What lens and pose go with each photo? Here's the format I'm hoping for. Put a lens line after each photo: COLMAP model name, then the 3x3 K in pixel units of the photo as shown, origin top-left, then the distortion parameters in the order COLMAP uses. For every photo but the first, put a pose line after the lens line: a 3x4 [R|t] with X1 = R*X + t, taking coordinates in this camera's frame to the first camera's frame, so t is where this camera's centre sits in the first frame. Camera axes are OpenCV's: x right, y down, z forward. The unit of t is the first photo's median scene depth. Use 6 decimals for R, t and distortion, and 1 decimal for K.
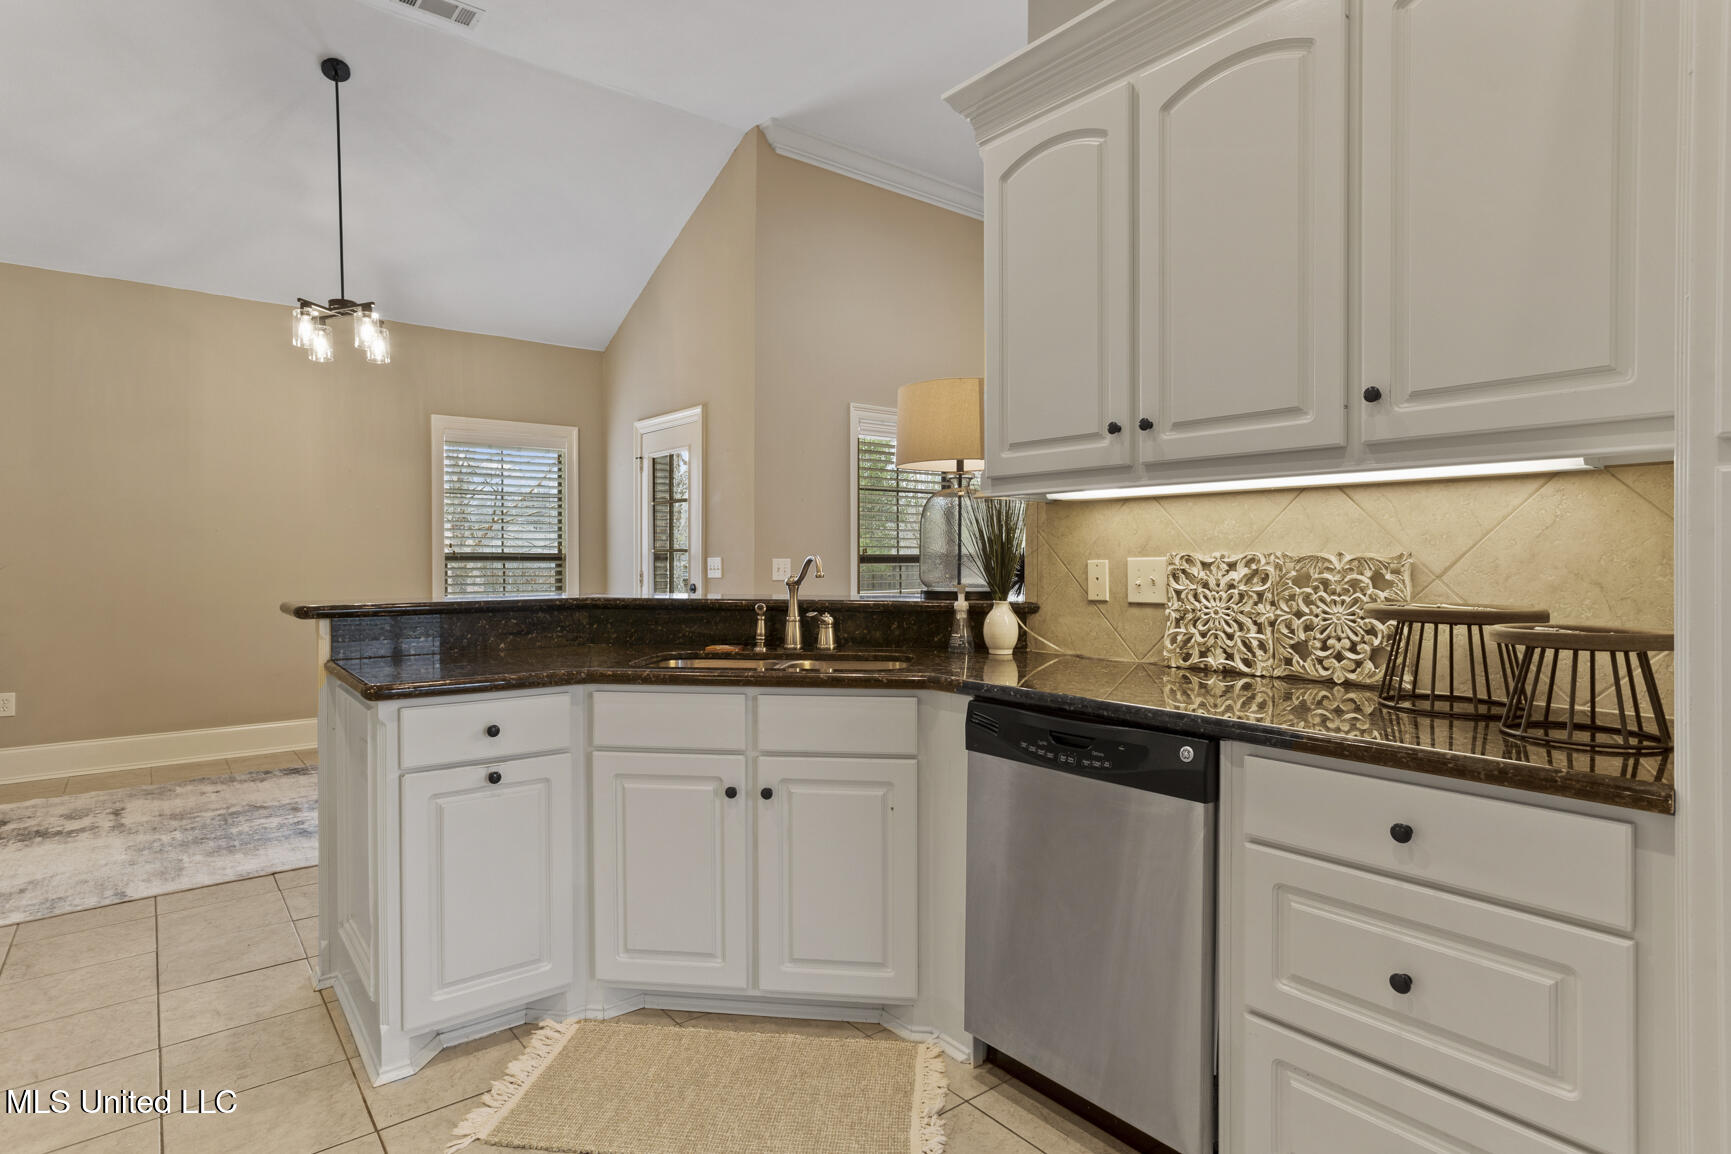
lens RADIAL K [[914.4, 0, 867.7], [0, 914.4, 565.2], [0, 0, 1]] dist [-0.026605, 0.025094]
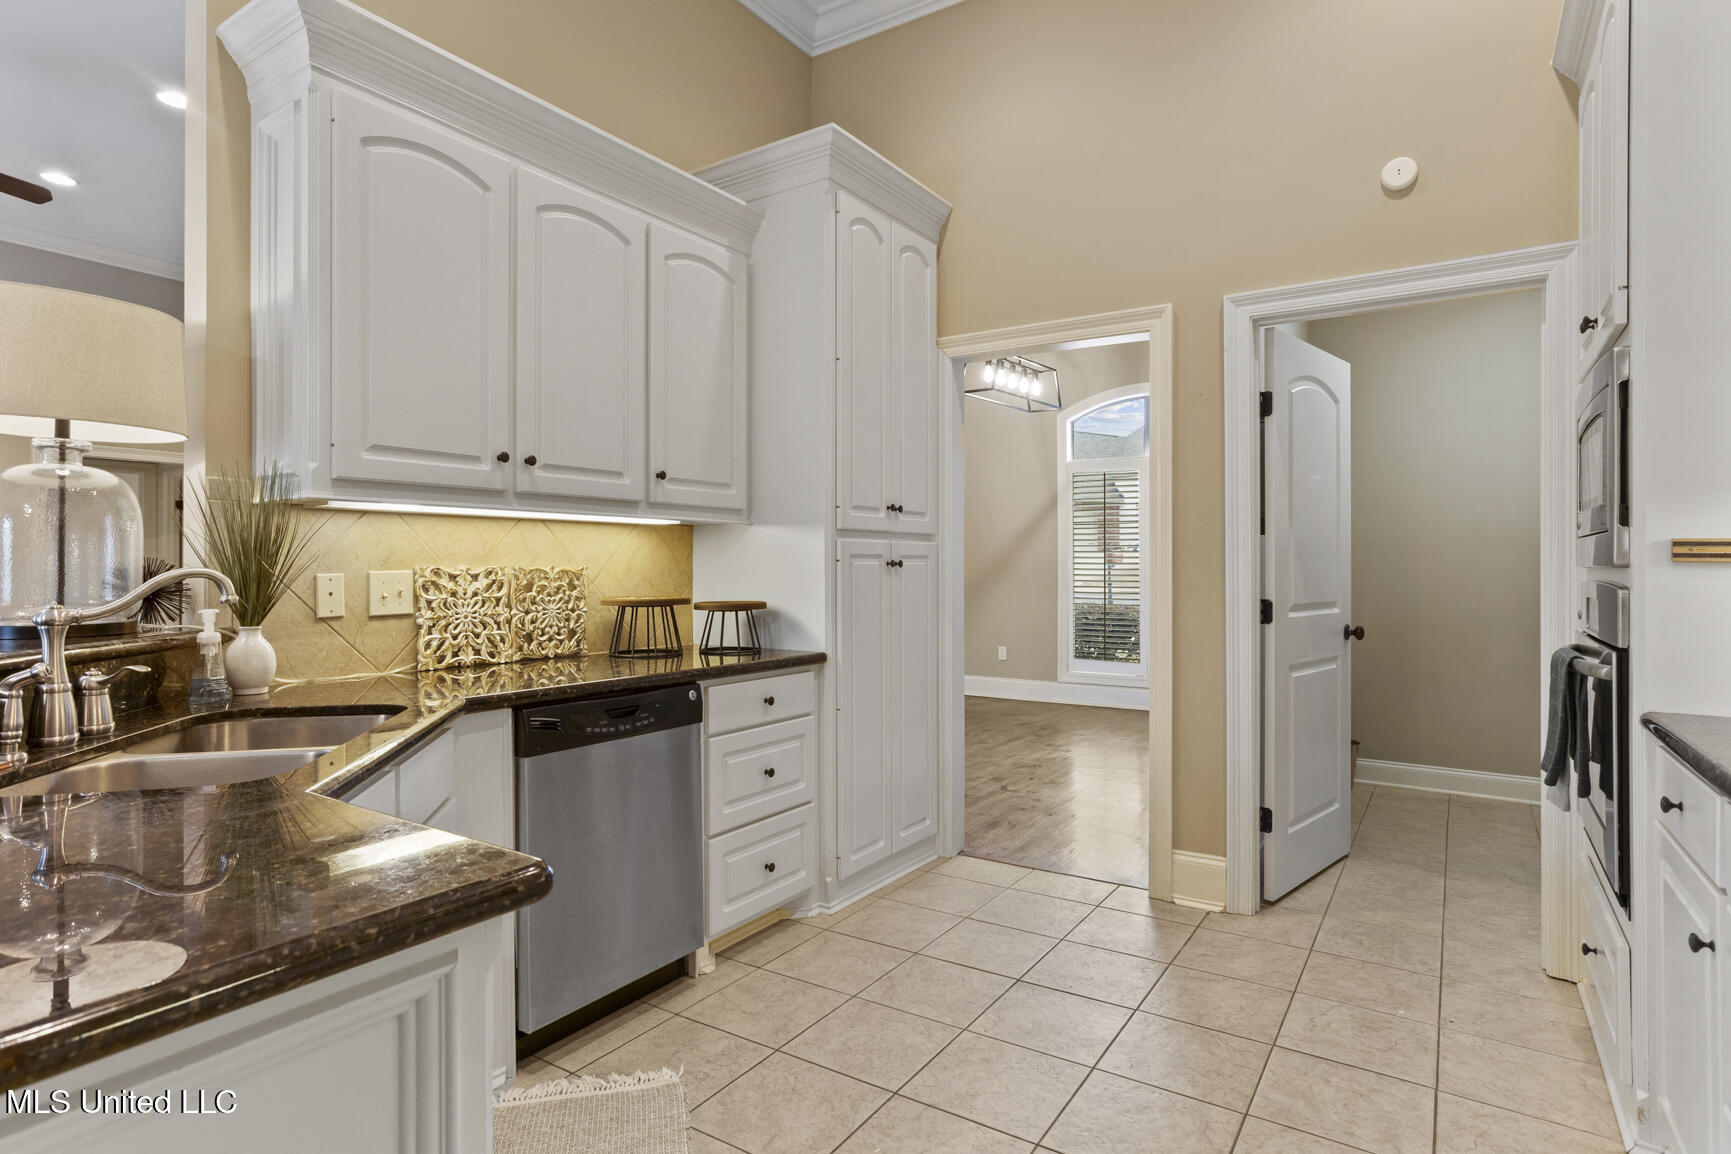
lens RADIAL K [[914.4, 0, 867.7], [0, 914.4, 565.2], [0, 0, 1]] dist [-0.026605, 0.025094]
pose [[-0.313746, 0.003187, 0.949502, -0.890426], [0.009377, 0.999956, -0.000258, -0.009751], [-0.949461, 0.008823, -0.313762, 0.864478]]
